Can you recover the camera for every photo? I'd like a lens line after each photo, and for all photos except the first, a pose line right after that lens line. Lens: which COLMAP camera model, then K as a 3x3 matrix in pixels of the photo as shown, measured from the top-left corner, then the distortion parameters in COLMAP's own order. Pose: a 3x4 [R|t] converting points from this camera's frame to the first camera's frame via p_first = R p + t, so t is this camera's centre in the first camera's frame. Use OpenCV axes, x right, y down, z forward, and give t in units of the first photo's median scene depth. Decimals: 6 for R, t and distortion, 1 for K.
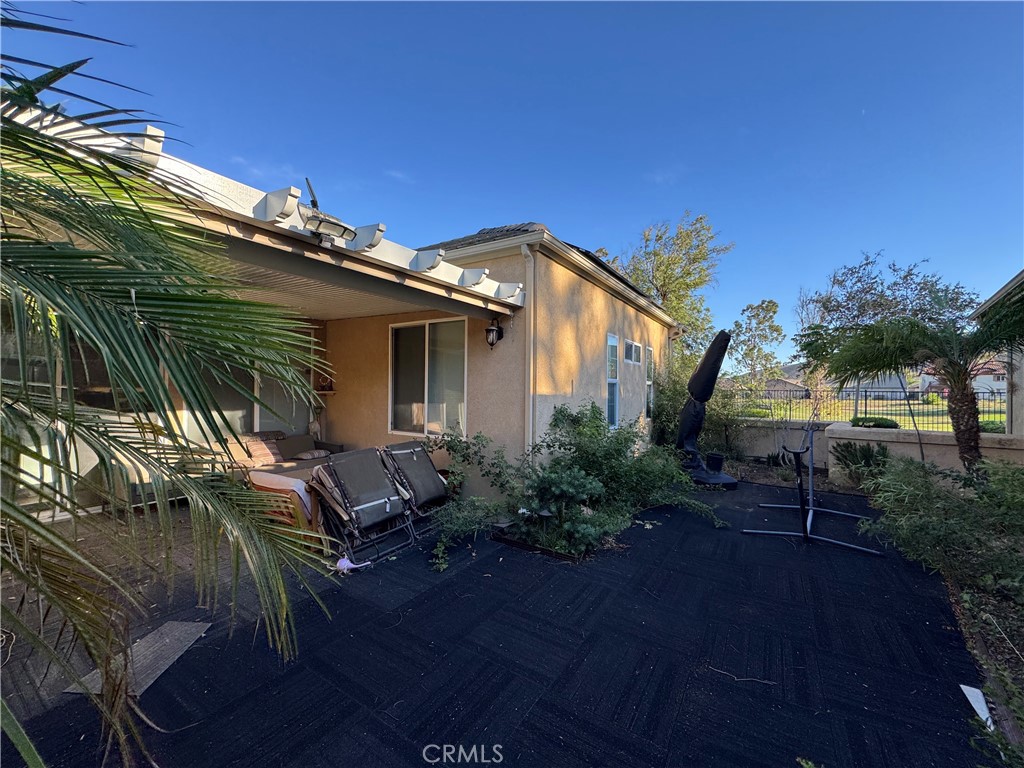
lens RADIAL K [[407.4, 0, 517.6], [0, 407.4, 383.0], [0, 0, 1]] dist [-0.004233, -0.000882]
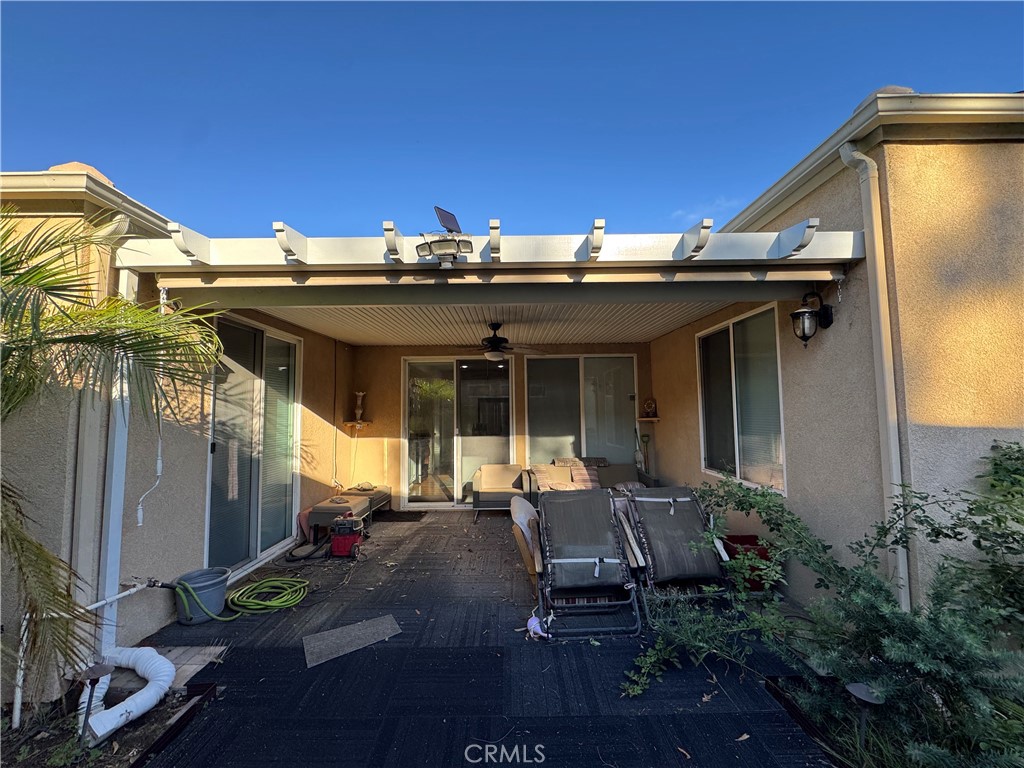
lens RADIAL K [[407.4, 0, 512.8], [0, 407.4, 383.9], [0, 0, 1]] dist [-0.004233, -0.000882]
pose [[0.532844, -0.076275, -0.842769, 0.201656], [0.025543, 0.996925, -0.074077, 0.003950], [0.845828, 0.017944, 0.533154, 0.330271]]
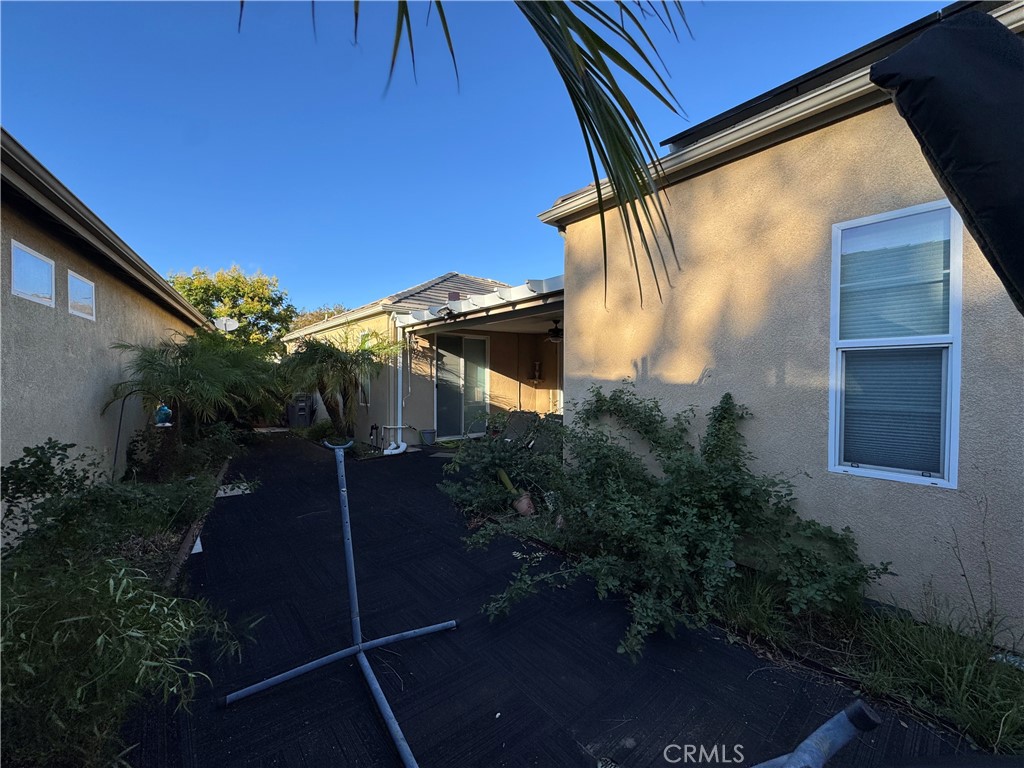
lens RADIAL K [[407.4, 0, 506.1], [0, 407.4, 385.4], [0, 0, 1]] dist [-0.004233, -0.000882]
pose [[-0.315258, 0.000482, -0.949006, 0.958116], [-0.000920, 0.999999, 0.000814, 0.044481], [0.949006, 0.001130, -0.315257, 1.128360]]
